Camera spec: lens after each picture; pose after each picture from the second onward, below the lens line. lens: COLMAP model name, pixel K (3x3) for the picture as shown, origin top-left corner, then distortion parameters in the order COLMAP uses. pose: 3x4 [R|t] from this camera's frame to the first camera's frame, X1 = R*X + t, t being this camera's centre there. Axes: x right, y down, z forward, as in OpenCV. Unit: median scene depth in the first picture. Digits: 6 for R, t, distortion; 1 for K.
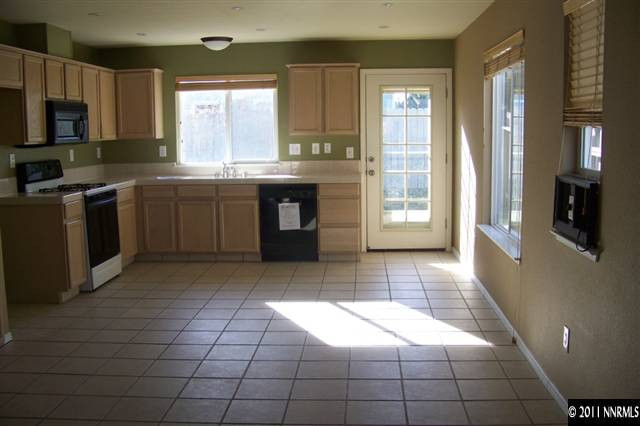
lens RADIAL K [[688.4, 0, 320.0], [0, 688.4, 213.0], [0, 0, 1]] dist [-0.187376, 0.054932]
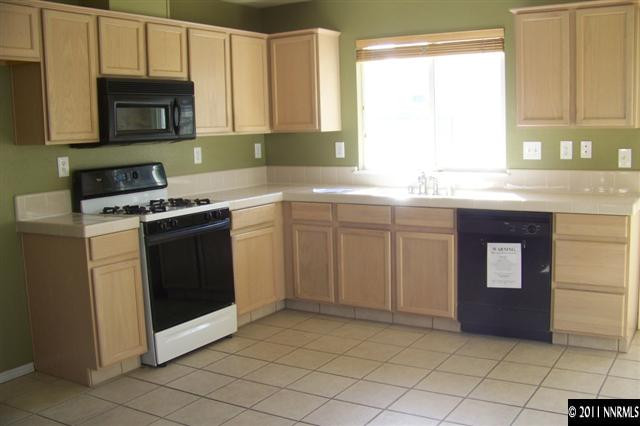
lens RADIAL K [[688.4, 0, 320.0], [0, 688.4, 213.0], [0, 0, 1]] dist [-0.187376, 0.054932]
pose [[0.879136, 0.049468, -0.473997, 0.089330], [-0.041765, 0.998769, 0.026772, -0.048574], [0.474737, -0.003739, 0.880120, 0.409721]]
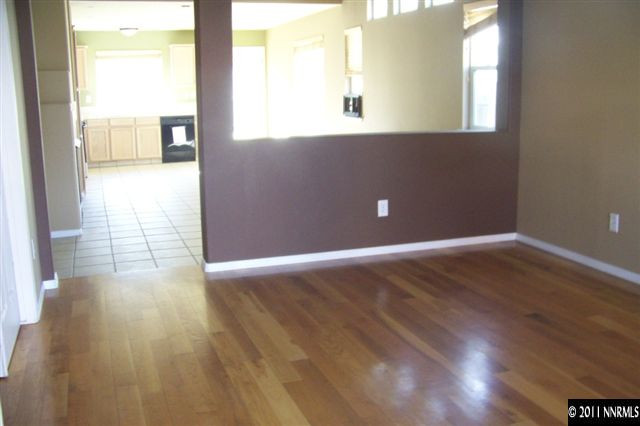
lens RADIAL K [[688.4, 0, 320.0], [0, 688.4, 213.0], [0, 0, 1]] dist [-0.187376, 0.054932]
pose [[0.926005, -0.072484, 0.370488, -0.355805], [0.051874, 0.996516, 0.065307, 0.104502], [-0.373931, -0.041256, 0.926539, -0.686691]]
